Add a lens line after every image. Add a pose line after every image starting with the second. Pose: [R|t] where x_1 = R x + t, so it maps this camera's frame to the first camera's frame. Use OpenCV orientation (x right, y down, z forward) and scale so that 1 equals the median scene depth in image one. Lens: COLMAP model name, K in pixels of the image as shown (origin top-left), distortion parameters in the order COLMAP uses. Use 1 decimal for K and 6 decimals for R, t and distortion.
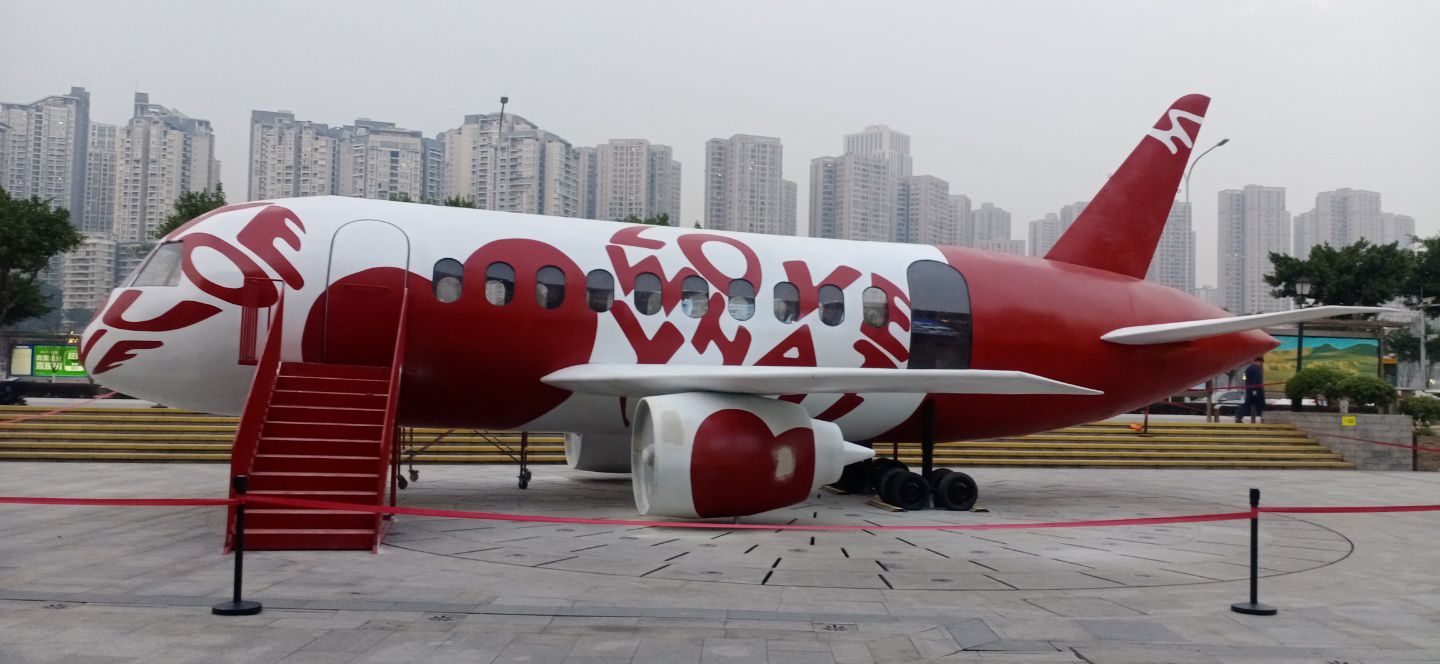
lens RADIAL K [[1141.4, 0, 720.4], [0, 1141.4, 367.6], [0, 0, 1]] dist [0.092443, -0.164049]
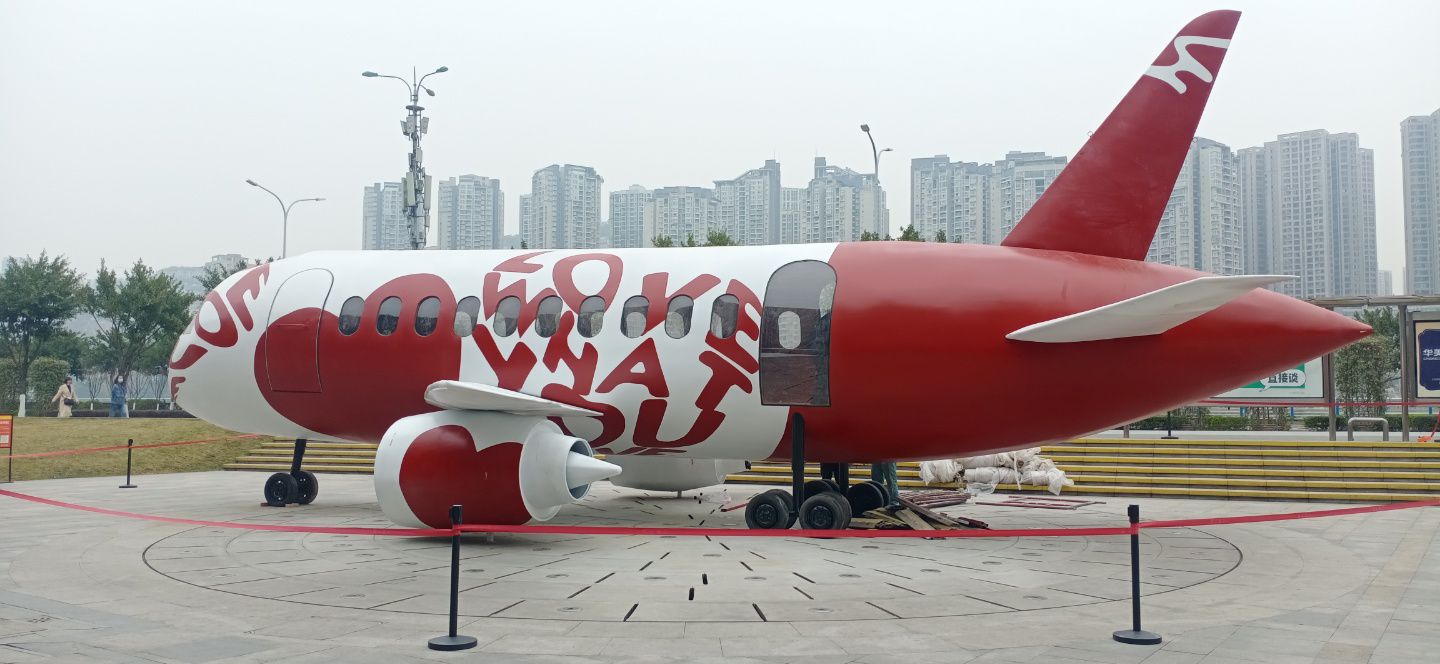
lens RADIAL K [[1141.4, 0, 720.4], [0, 1141.4, 367.6], [0, 0, 1]] dist [0.092443, -0.164049]
pose [[0.847417, -0.036985, -0.529638, 0.624568], [0.024422, 0.999230, -0.030703, 0.018059], [0.530366, 0.013084, 0.847668, 0.209136]]
